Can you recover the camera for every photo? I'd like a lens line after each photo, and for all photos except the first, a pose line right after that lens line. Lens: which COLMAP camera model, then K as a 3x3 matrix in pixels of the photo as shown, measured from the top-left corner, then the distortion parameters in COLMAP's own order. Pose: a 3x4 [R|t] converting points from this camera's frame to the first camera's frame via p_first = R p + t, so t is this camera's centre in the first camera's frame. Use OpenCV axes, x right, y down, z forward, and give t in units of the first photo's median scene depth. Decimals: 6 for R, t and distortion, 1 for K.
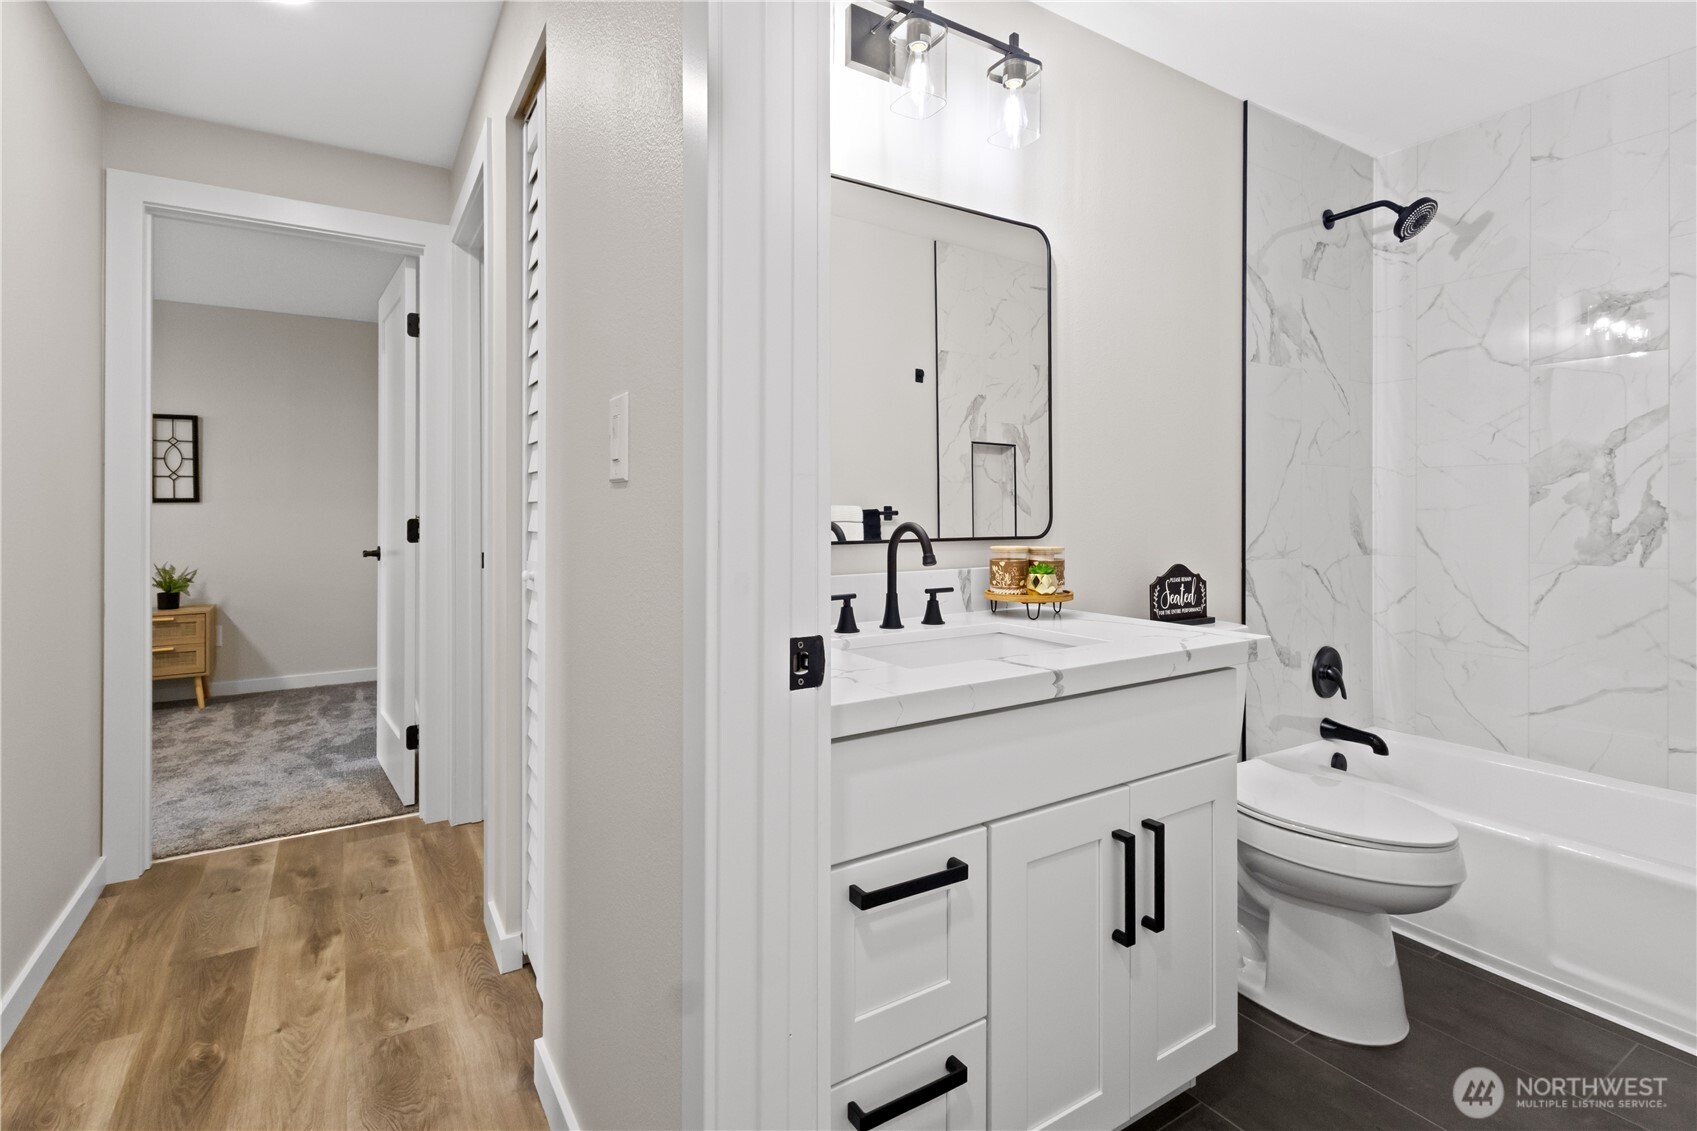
lens RADIAL K [[794.8, 0, 846.1], [0, 794.8, 514.3], [0, 0, 1]] dist [0.000706, 0.000121]
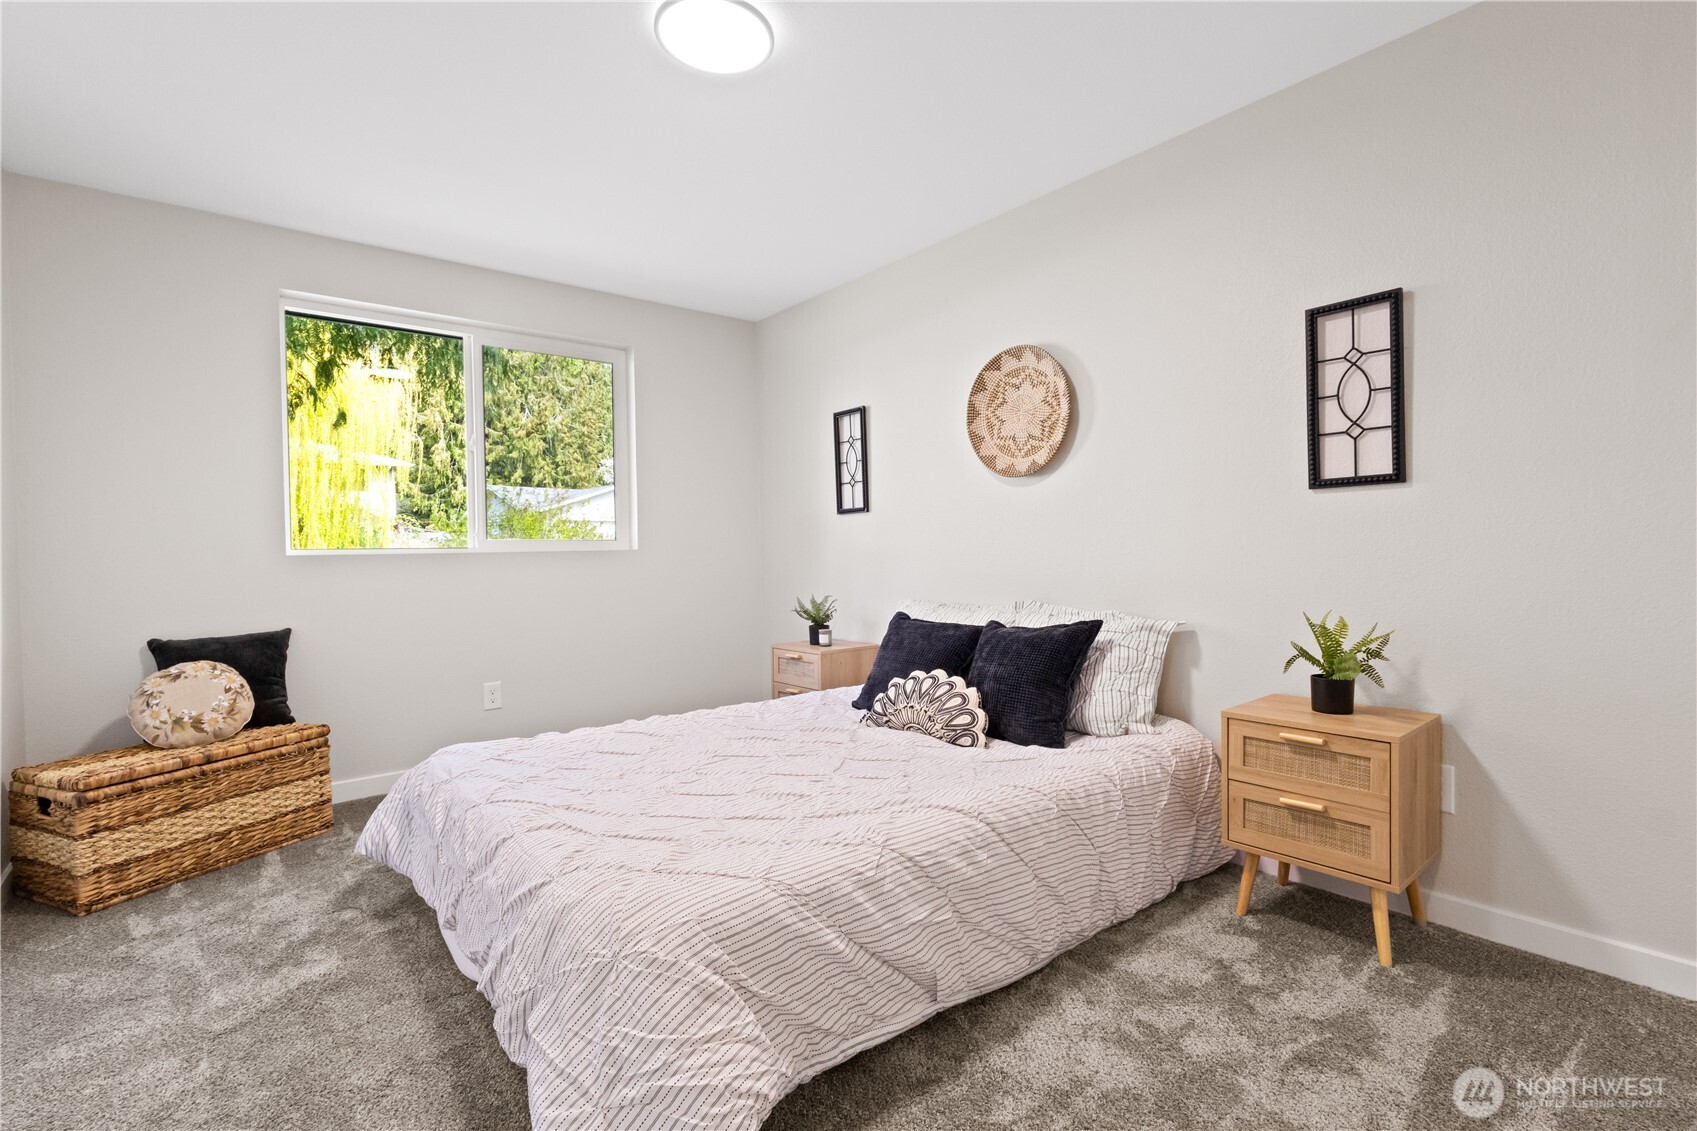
lens RADIAL K [[808.6, 0, 848.9], [0, 808.6, 564.3], [0, 0, 1]] dist [0.015153, 0.000060]
pose [[0.119770, 0.013860, -0.992705, -0.398030], [0.015475, 0.999755, 0.015825, 0.019560], [0.992681, -0.017257, 0.119526, 0.640278]]
